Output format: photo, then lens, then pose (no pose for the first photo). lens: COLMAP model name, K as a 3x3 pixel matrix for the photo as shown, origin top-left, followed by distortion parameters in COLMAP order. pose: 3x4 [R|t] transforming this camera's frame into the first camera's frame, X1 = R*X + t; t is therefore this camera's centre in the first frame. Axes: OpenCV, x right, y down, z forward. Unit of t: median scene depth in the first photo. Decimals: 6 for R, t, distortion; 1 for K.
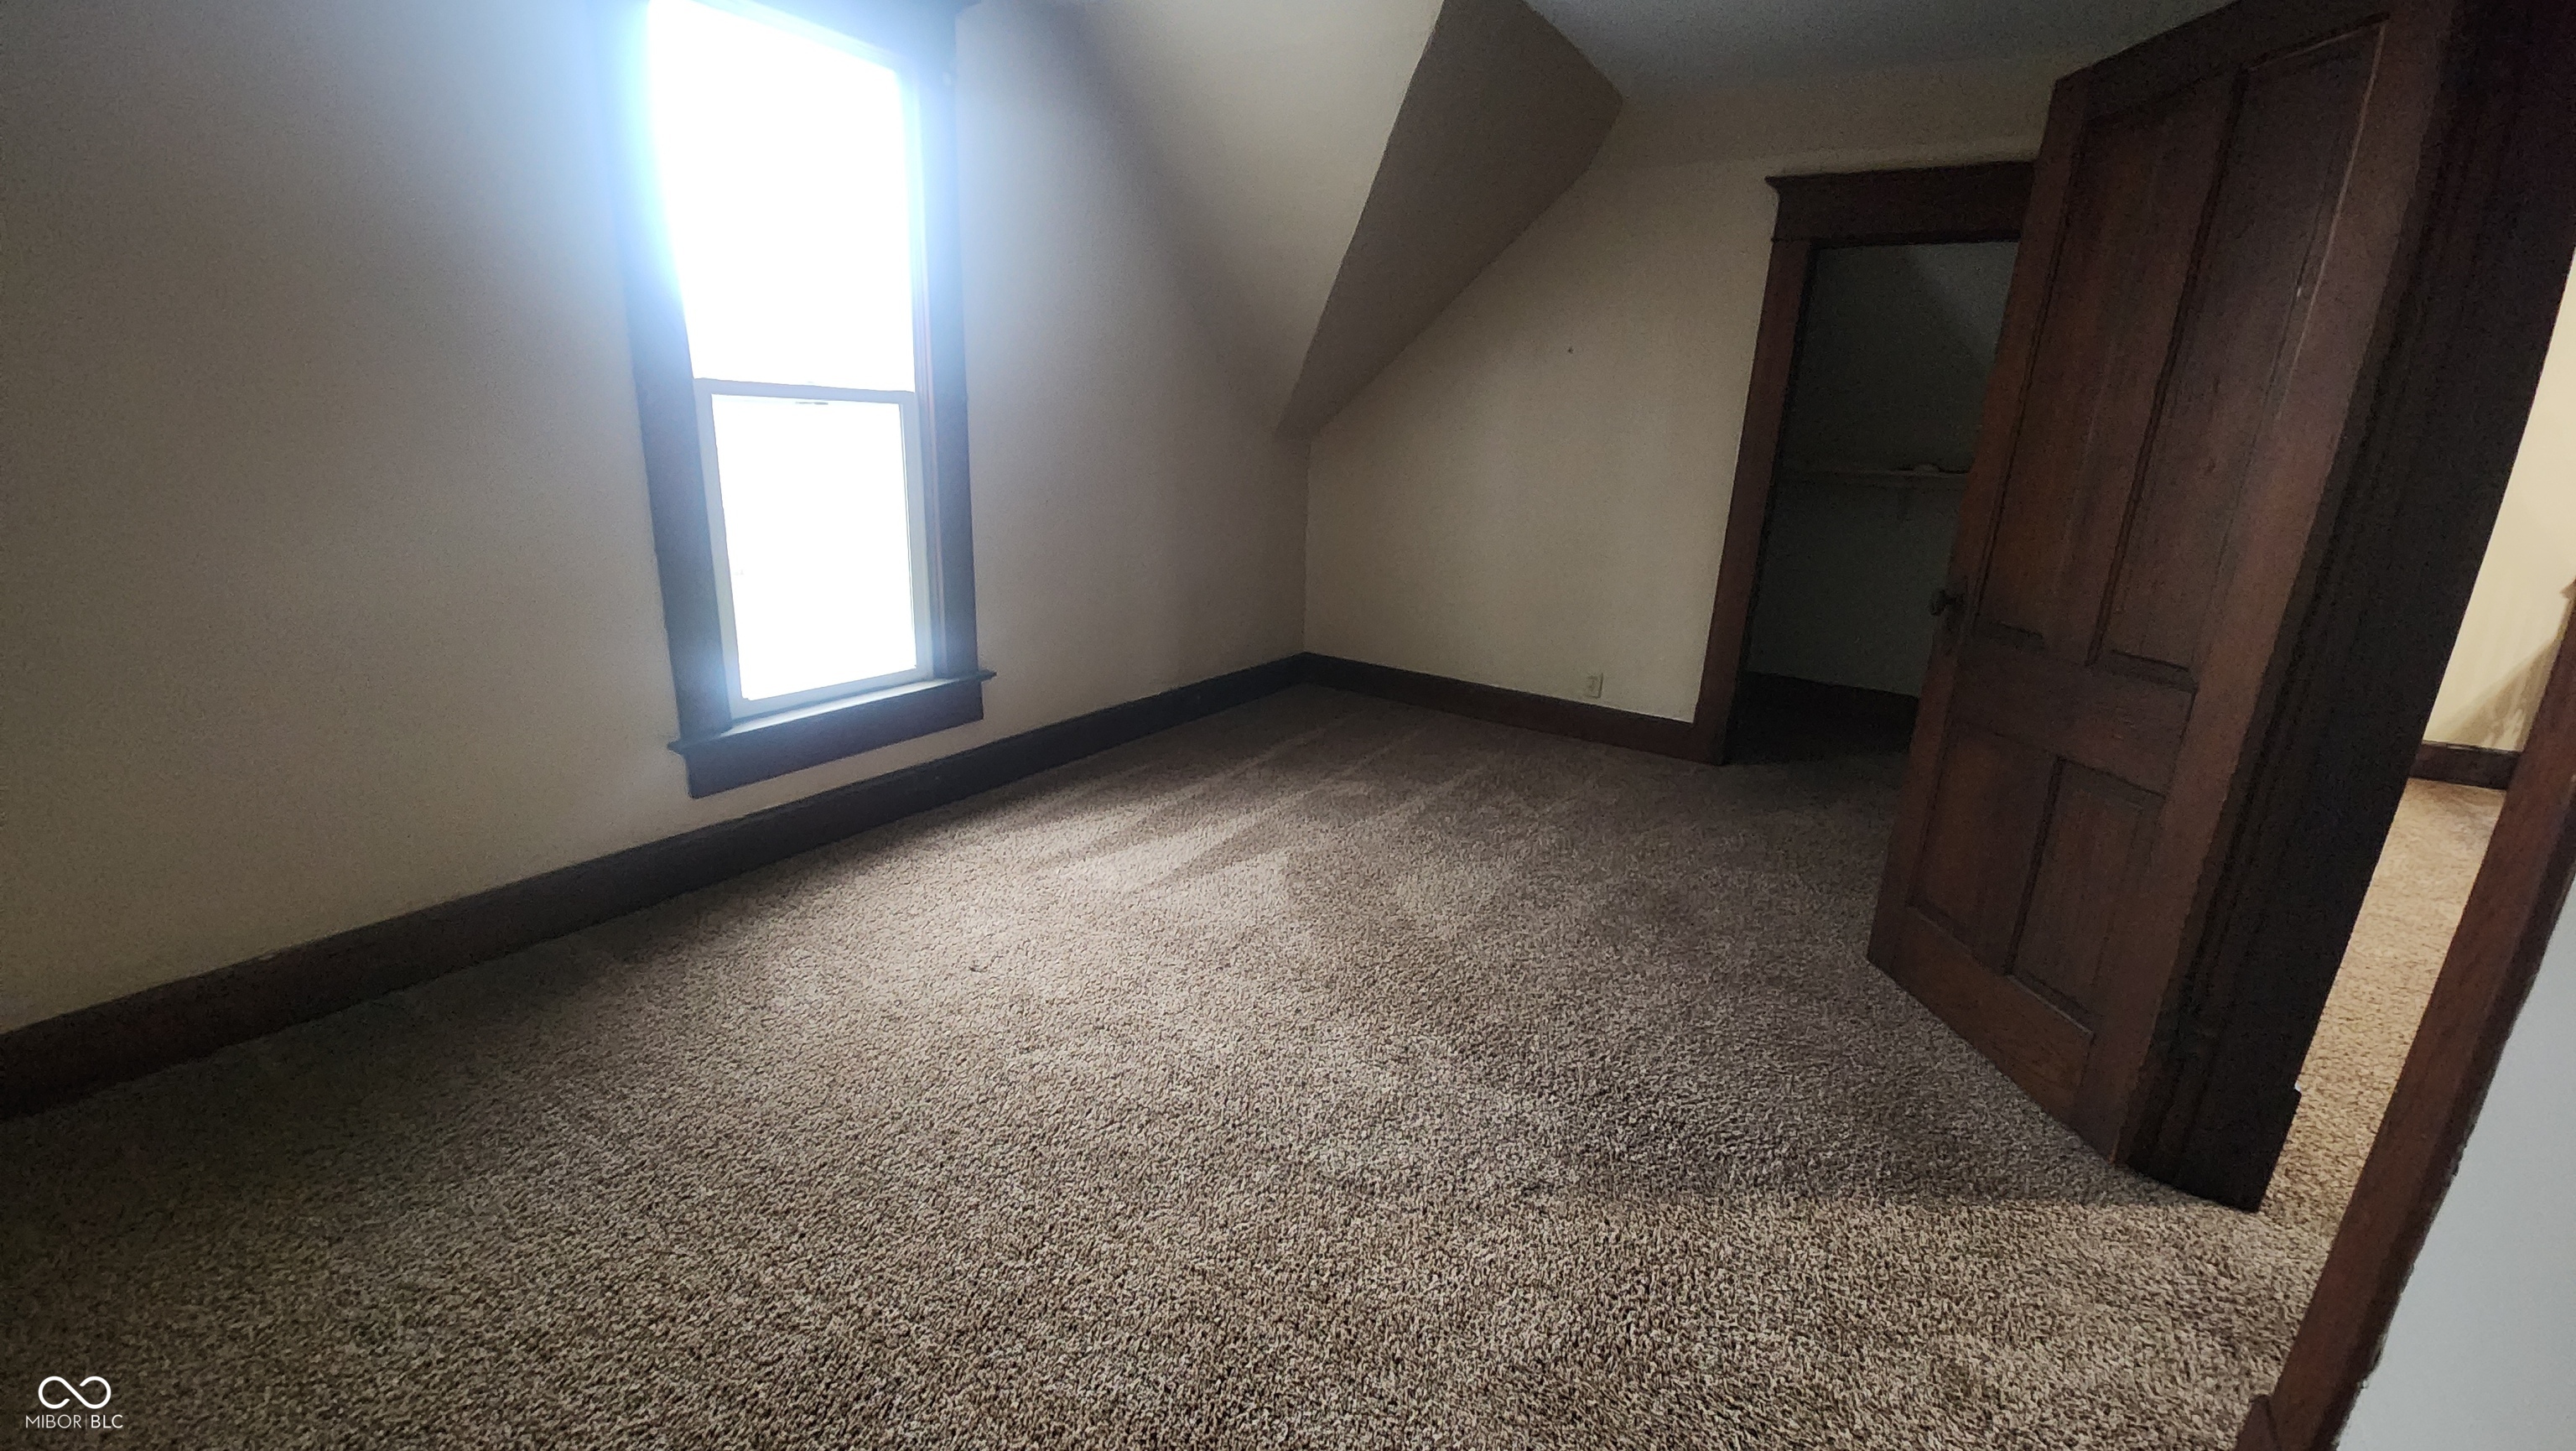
lens RADIAL K [[1049.0, 0, 1288.0], [0, 1049.0, 725.5], [0, 0, 1]] dist [-0.037393, -0.000089]
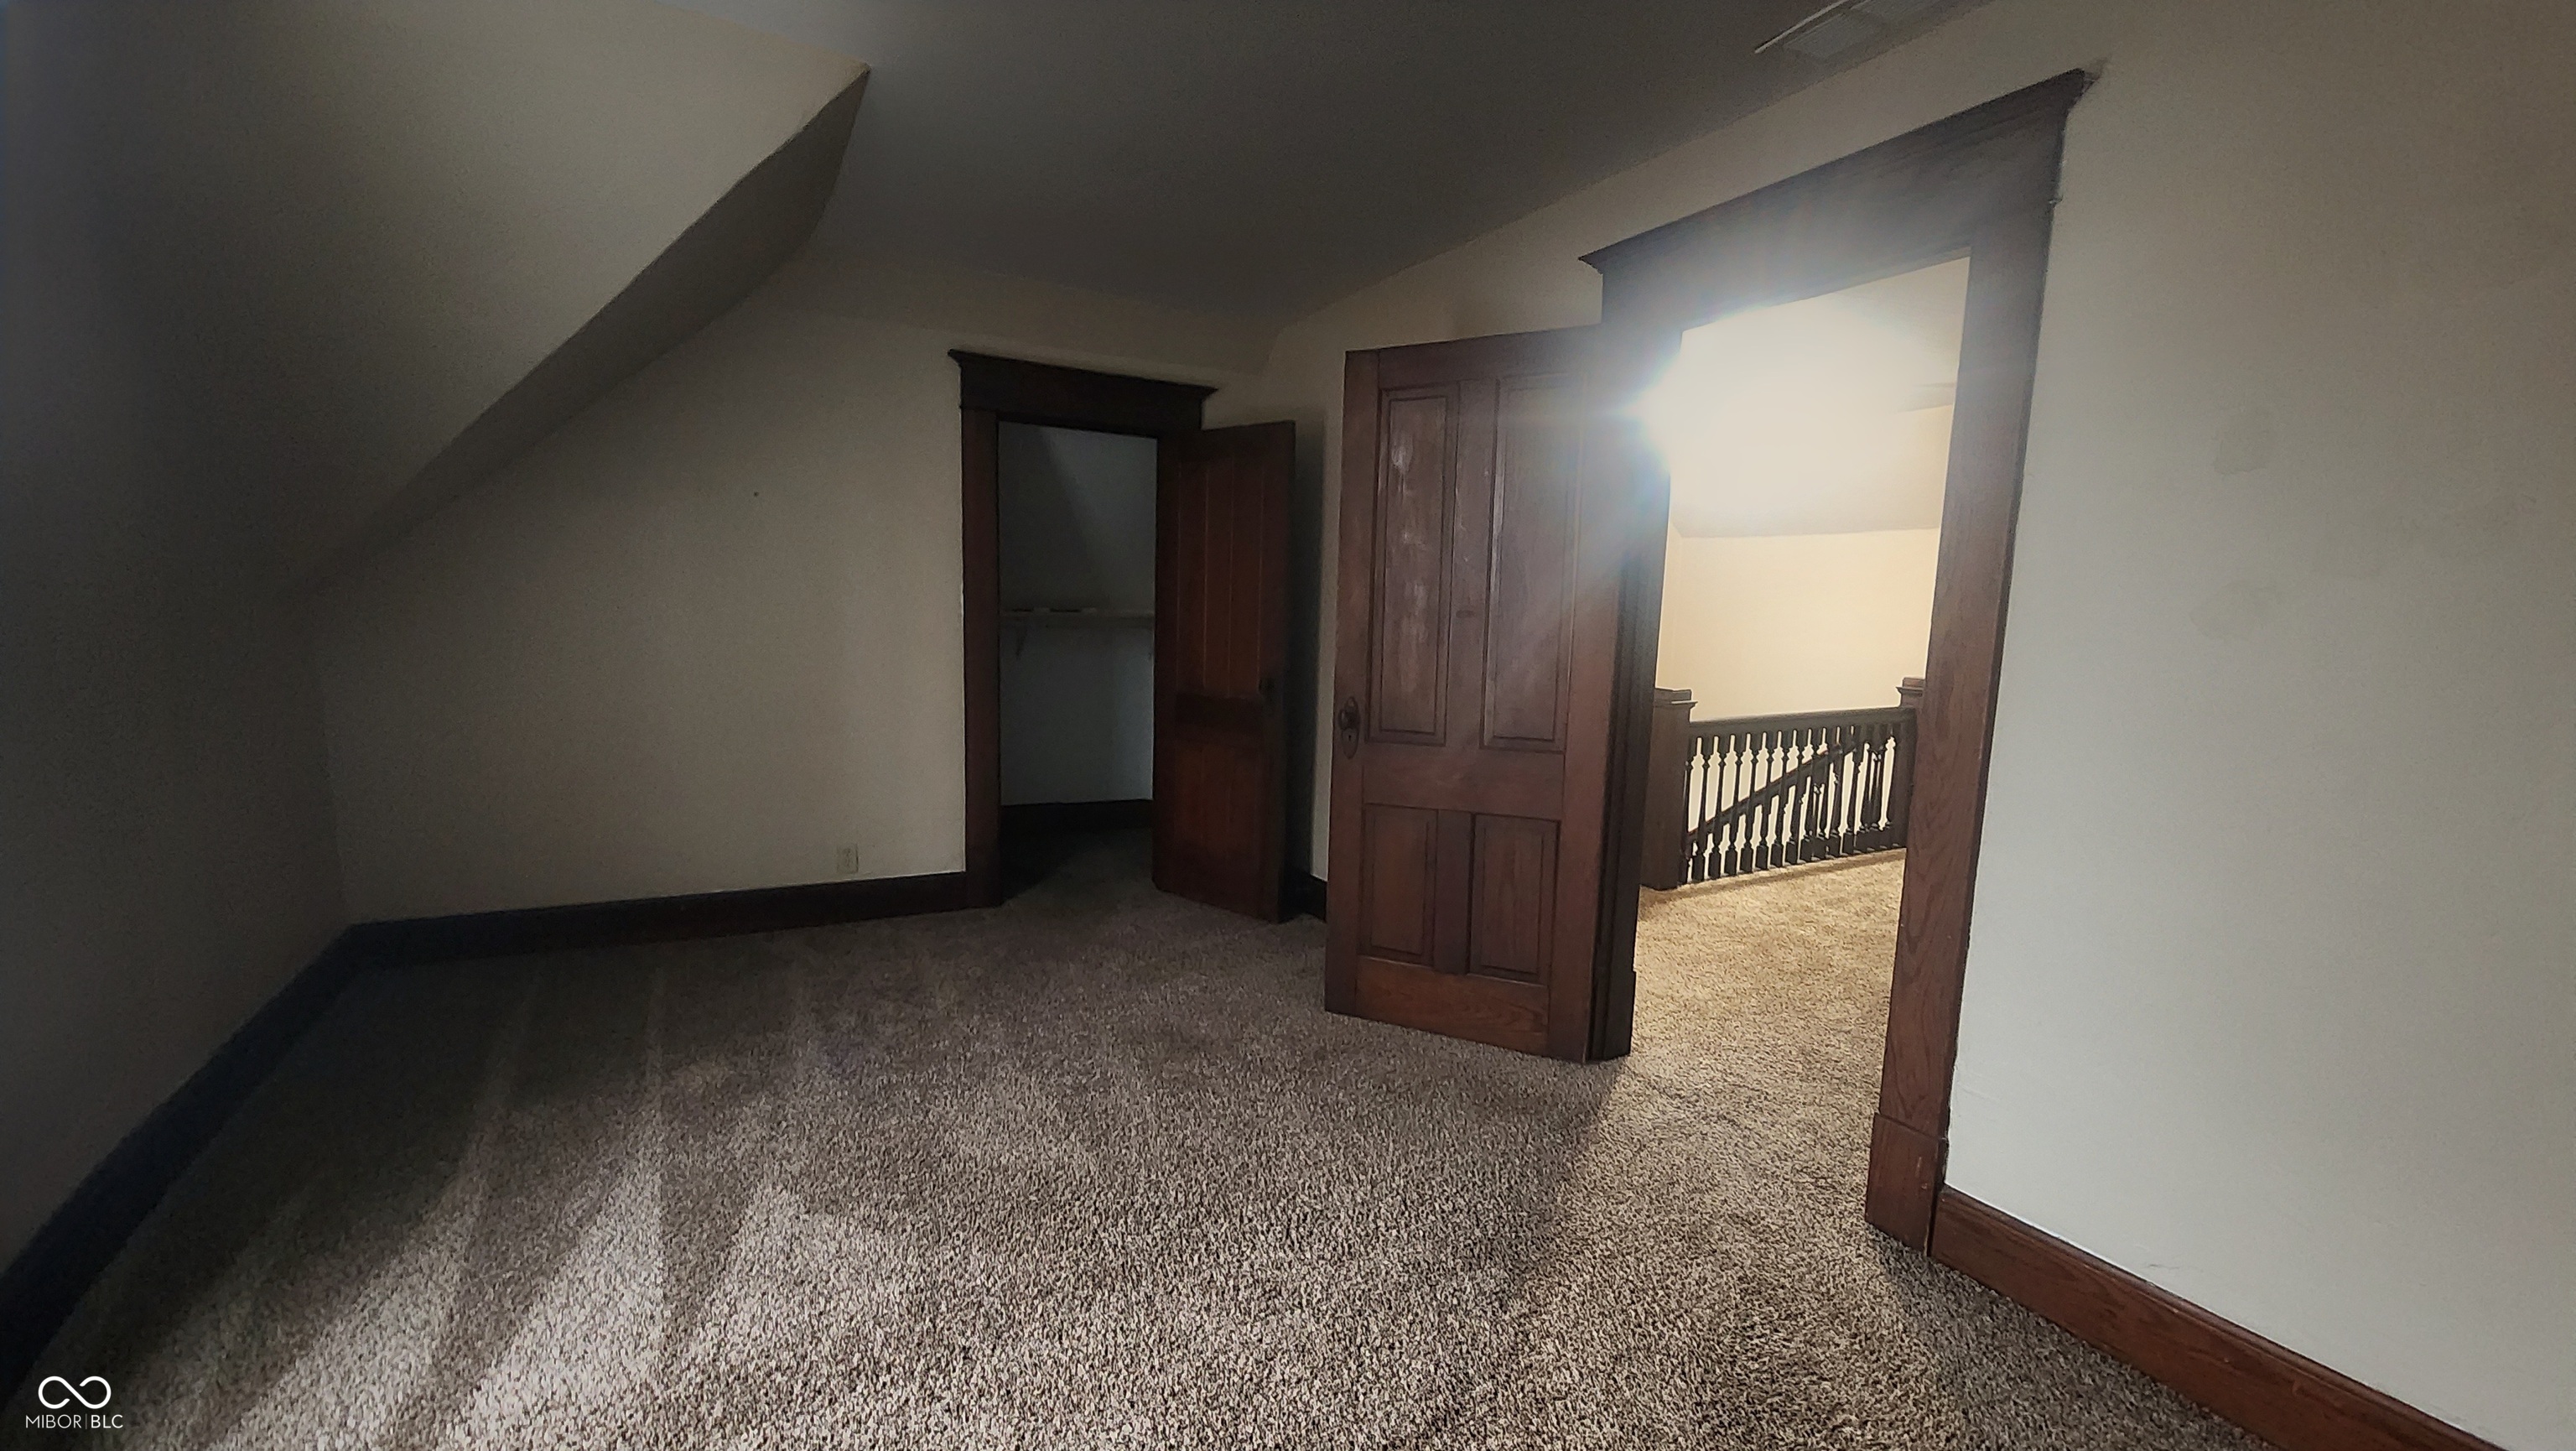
lens RADIAL K [[1021.9, 0, 1288.0], [0, 1021.9, 725.5], [0, 0, 1]] dist [0.000804, 0.000025]
pose [[0.490104, -0.134162, 0.861278, -0.357655], [0.234363, 0.971982, 0.018044, -0.105160], [-0.839567, 0.193008, 0.507814, 0.276390]]
